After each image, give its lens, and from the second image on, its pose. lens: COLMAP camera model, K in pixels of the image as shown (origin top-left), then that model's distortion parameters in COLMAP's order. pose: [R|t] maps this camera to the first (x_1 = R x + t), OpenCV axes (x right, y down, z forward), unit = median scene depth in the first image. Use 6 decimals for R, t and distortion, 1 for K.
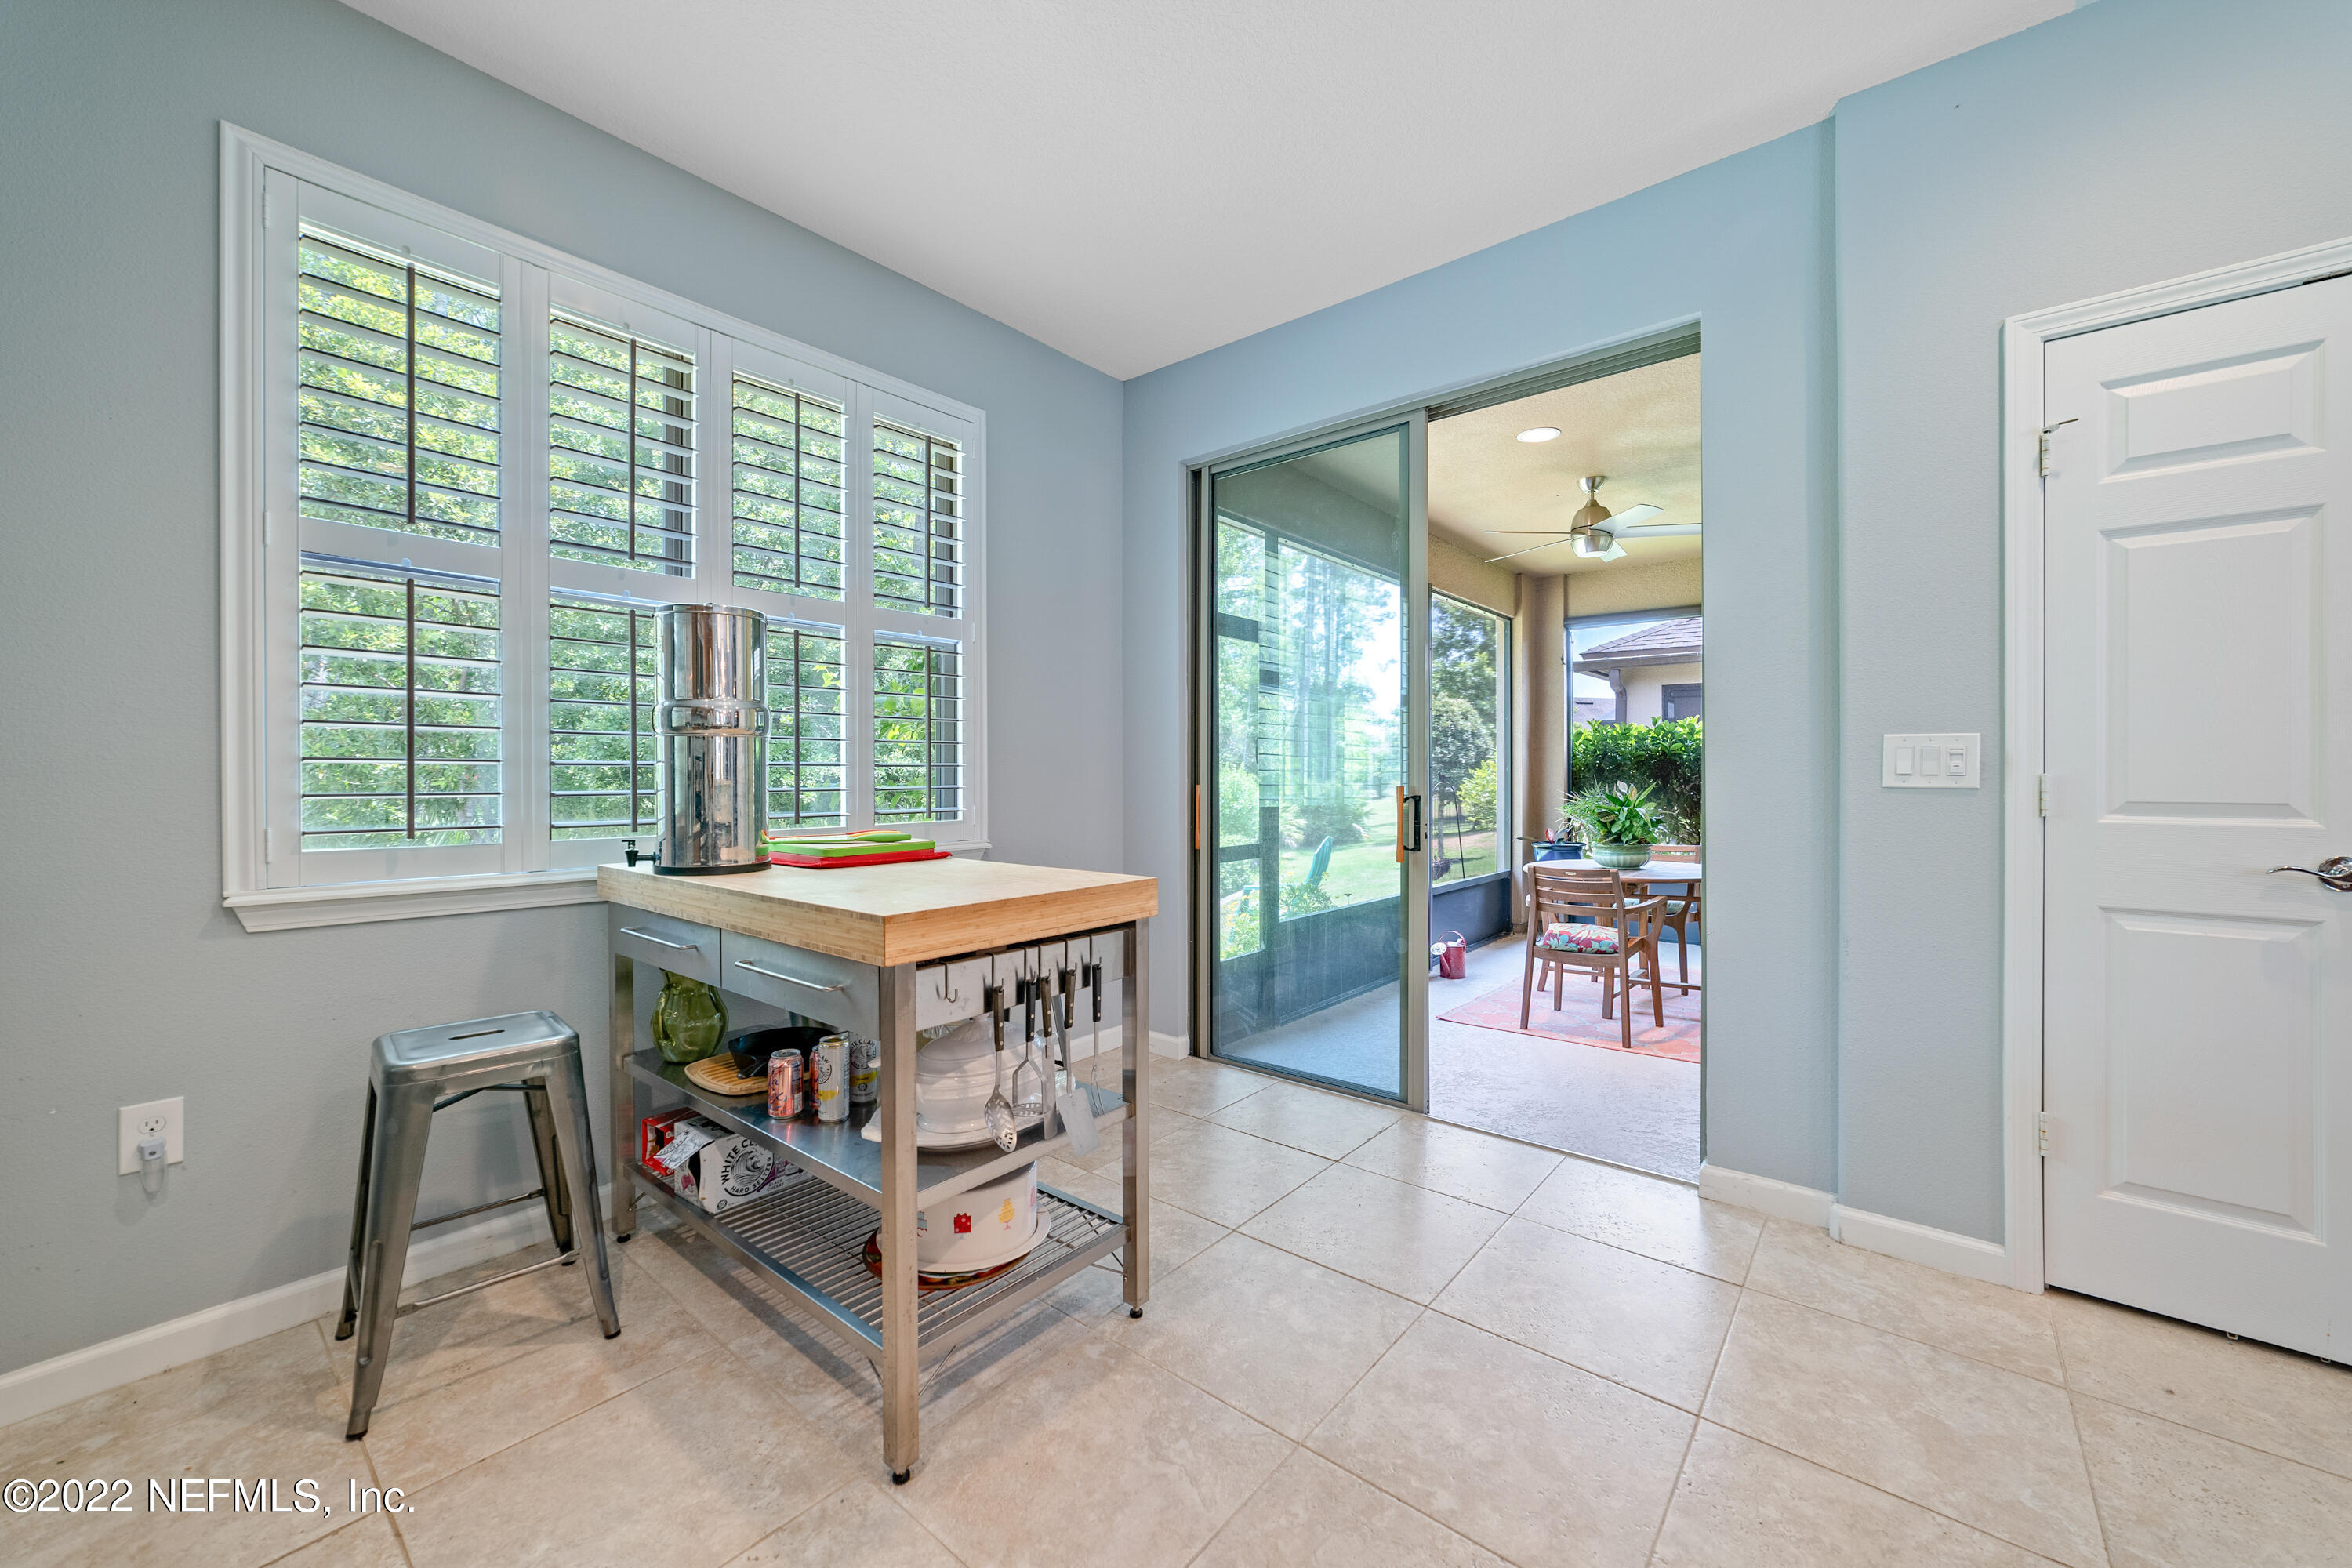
lens RADIAL K [[906.9, 0, 1173.5], [0, 906.9, 786.2], [0, 0, 1]] dist [-0.009161, 0.000248]
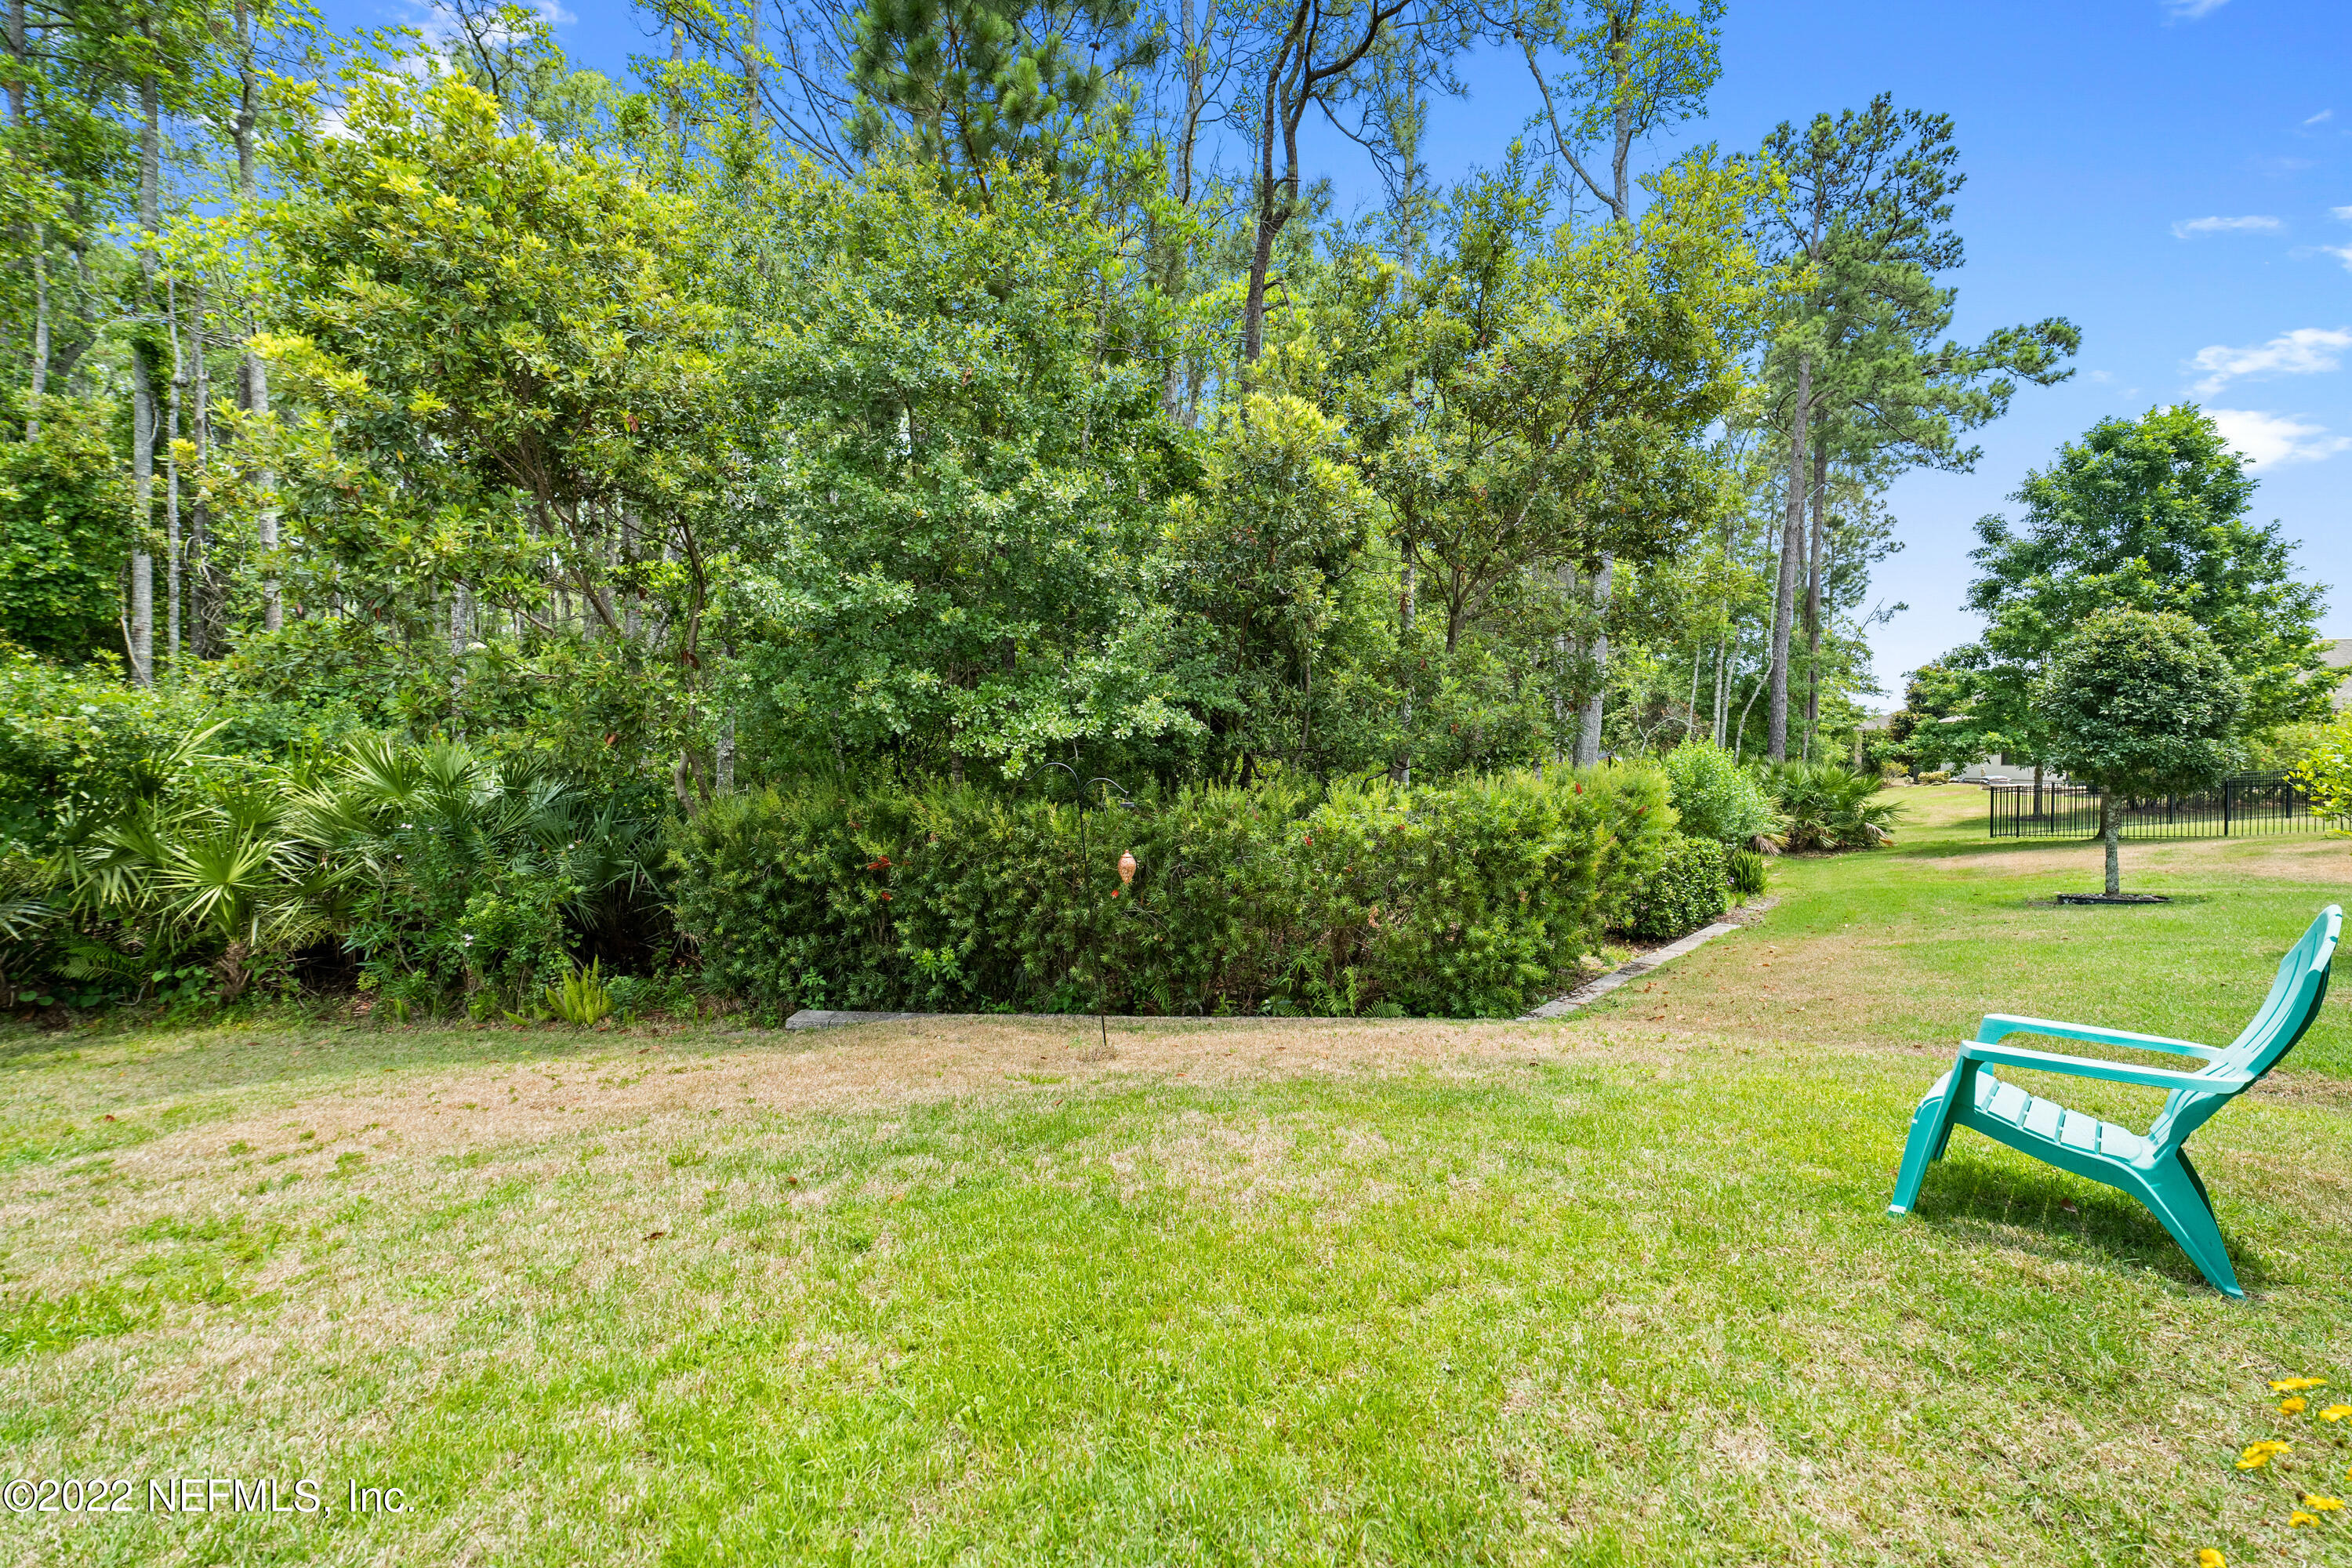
lens RADIAL K [[906.9, 0, 1173.5], [0, 906.9, 786.2], [0, 0, 1]] dist [-0.009161, 0.000248]
pose [[0.914359, 0.012460, -0.404713, -0.052891], [-0.006010, 0.999834, 0.017204, 0.017071], [0.404860, -0.013298, 0.914282, 0.656143]]
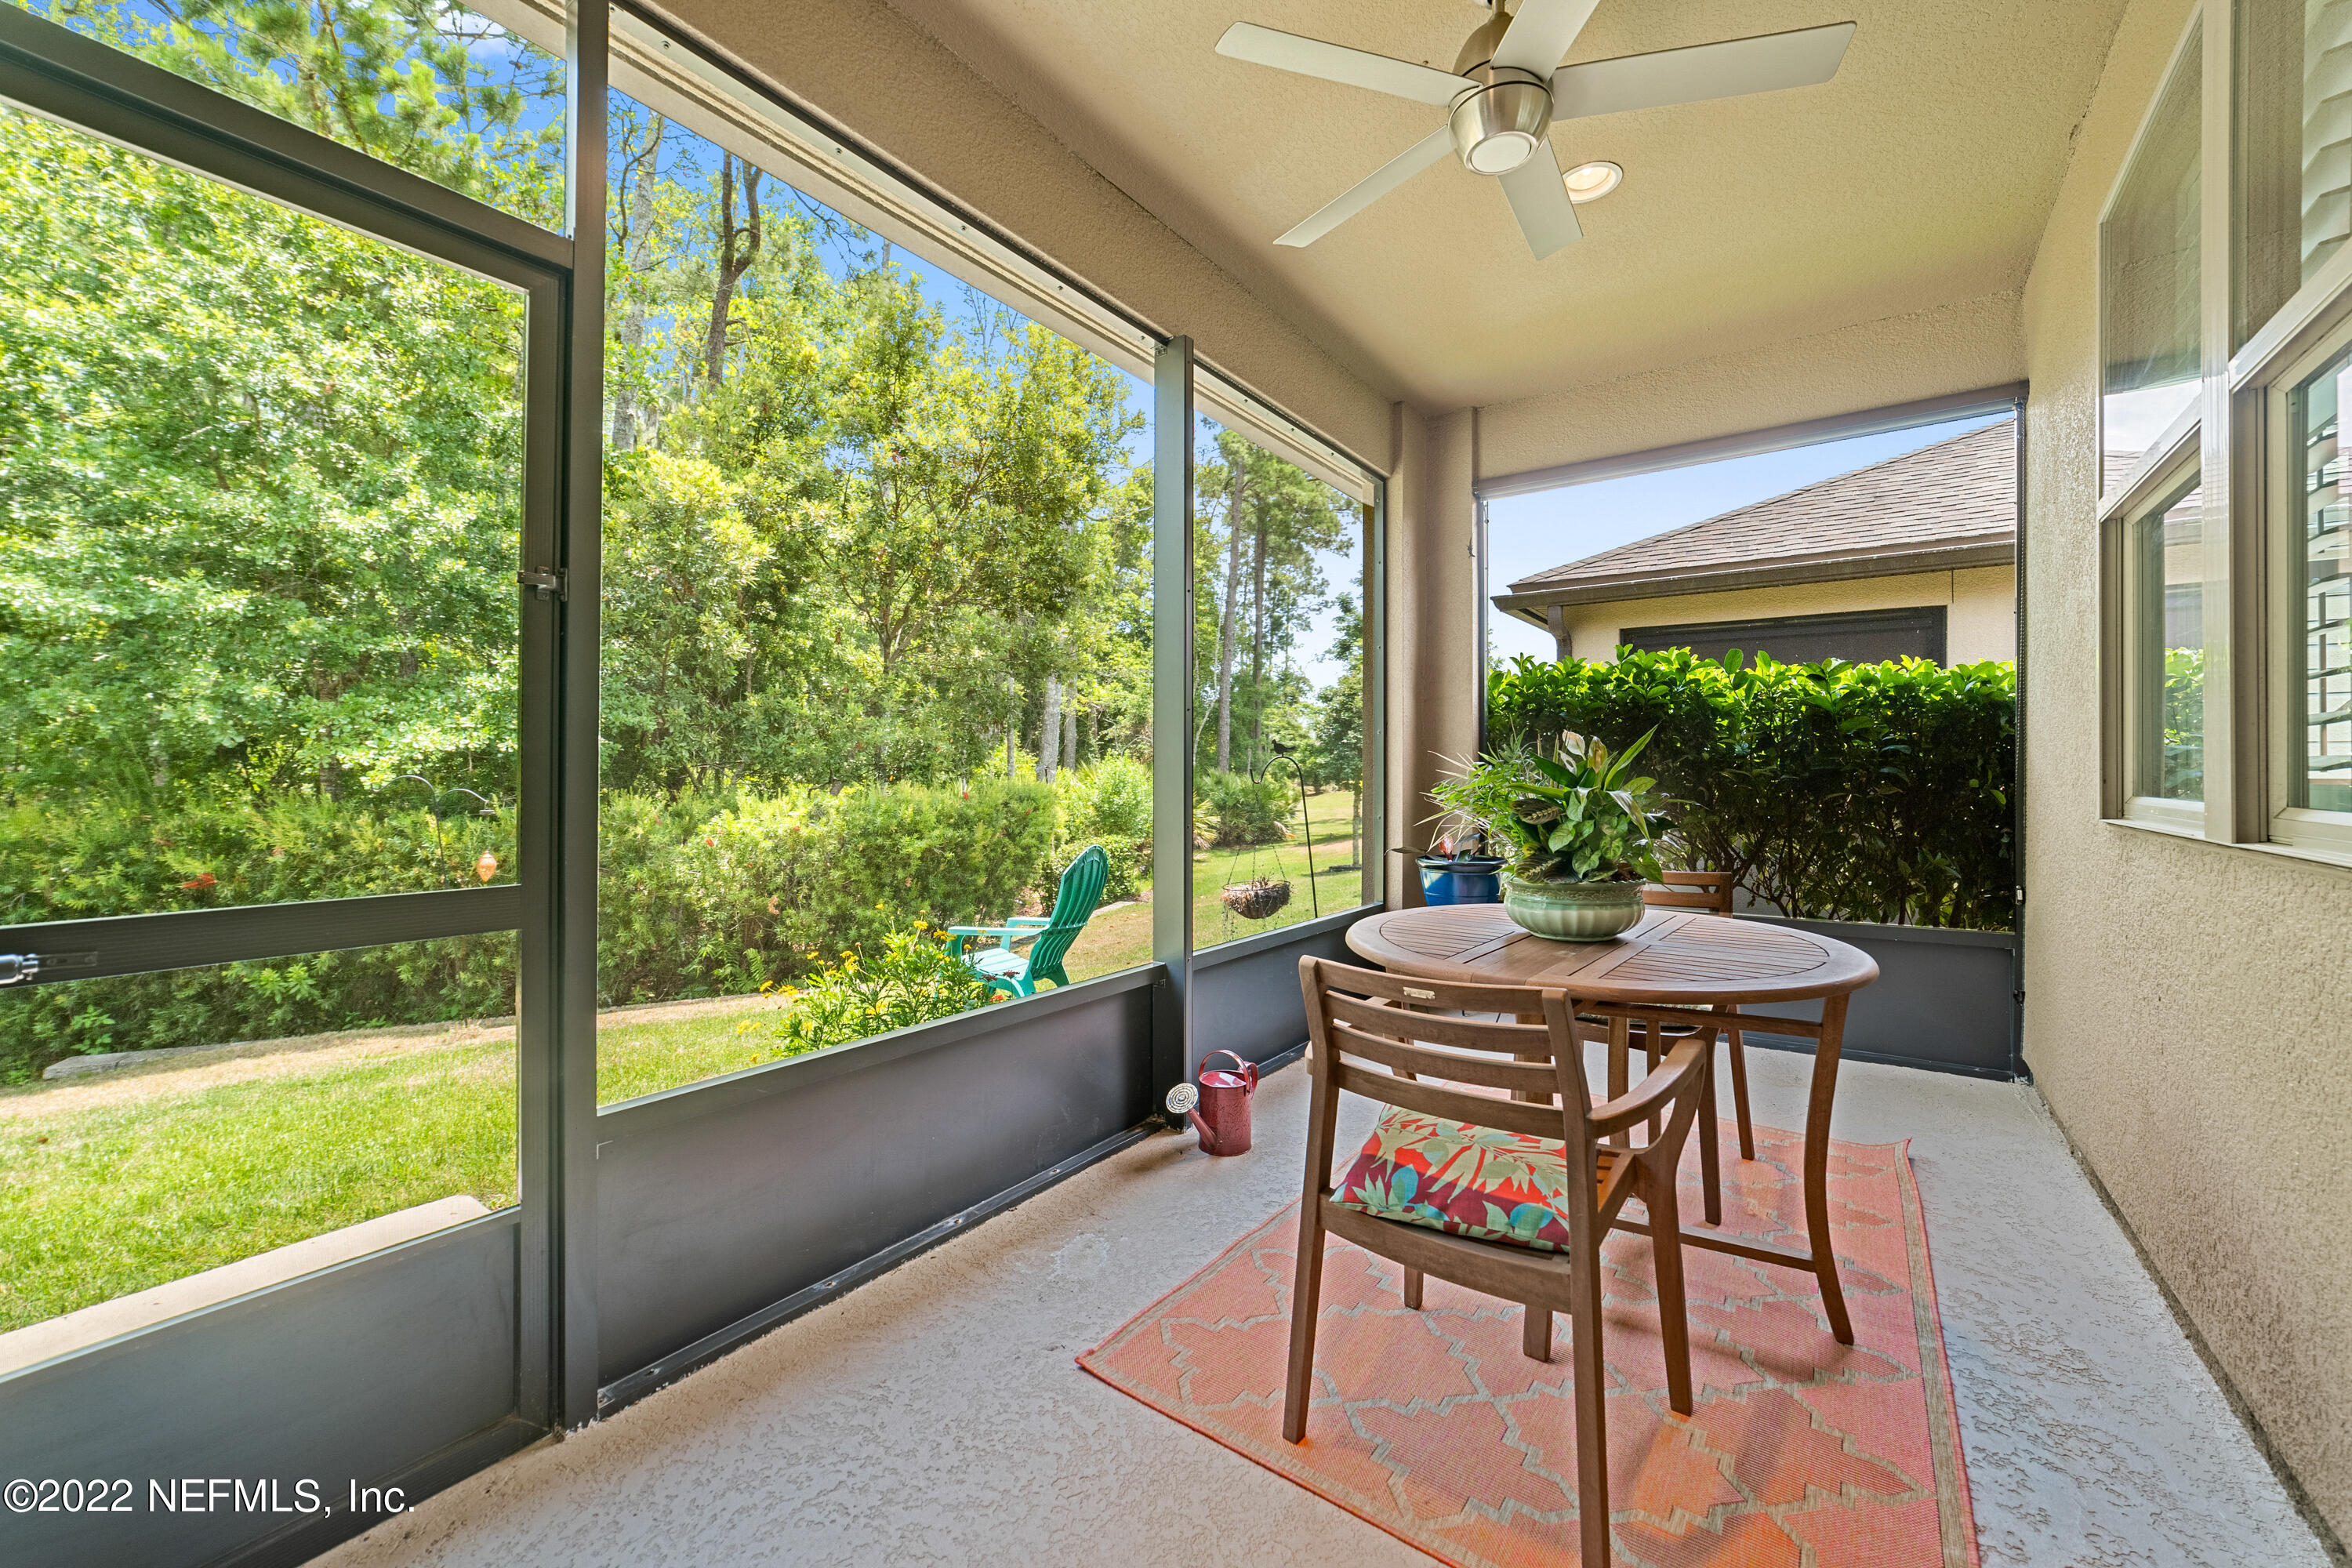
lens RADIAL K [[917.8, 0, 1181.0], [0, 917.8, 771.6], [0, 0, 1]] dist [-0.014863, 0.008387]
pose [[0.997820, 0.005106, 0.065790, 0.204829], [-0.004299, 0.999914, -0.012397, 0.015132], [-0.065847, 0.012087, 0.997756, 0.421070]]
